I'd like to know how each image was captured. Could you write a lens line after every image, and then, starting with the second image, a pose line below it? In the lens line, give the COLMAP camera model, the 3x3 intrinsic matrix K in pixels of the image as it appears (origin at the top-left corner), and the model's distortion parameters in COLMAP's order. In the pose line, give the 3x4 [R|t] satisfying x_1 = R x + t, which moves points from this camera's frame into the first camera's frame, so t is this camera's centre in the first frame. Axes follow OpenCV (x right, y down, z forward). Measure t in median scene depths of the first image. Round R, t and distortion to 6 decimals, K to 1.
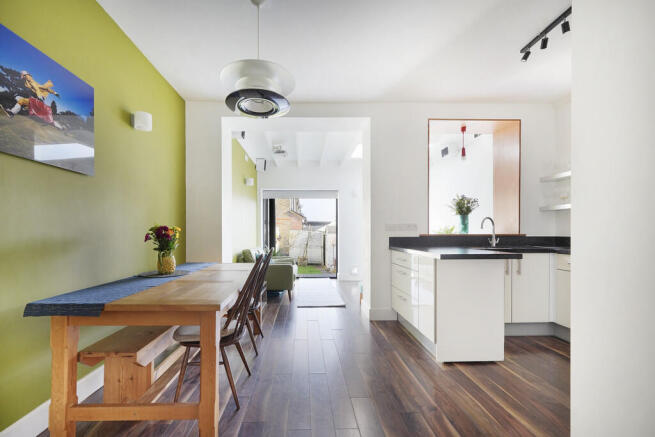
lens RADIAL K [[265.0, 0, 326.5], [0, 265.0, 235.1], [0, 0, 1]] dist [-0.000253, -0.000010]
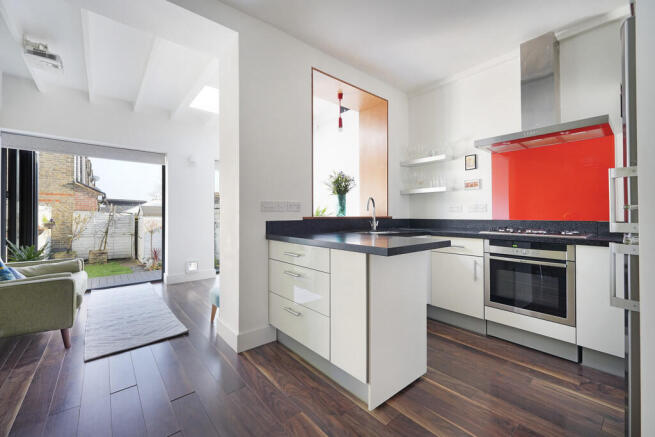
lens RADIAL K [[265.7, 0, 327.9], [0, 265.7, 215.8], [0, 0, 1]] dist [-0.014936, -0.000247]
pose [[0.809089, 0.001145, 0.587685, -0.030401], [0.004188, 0.999961, -0.007713, 0.000560], [-0.587672, 0.008701, 0.809053, 0.326421]]
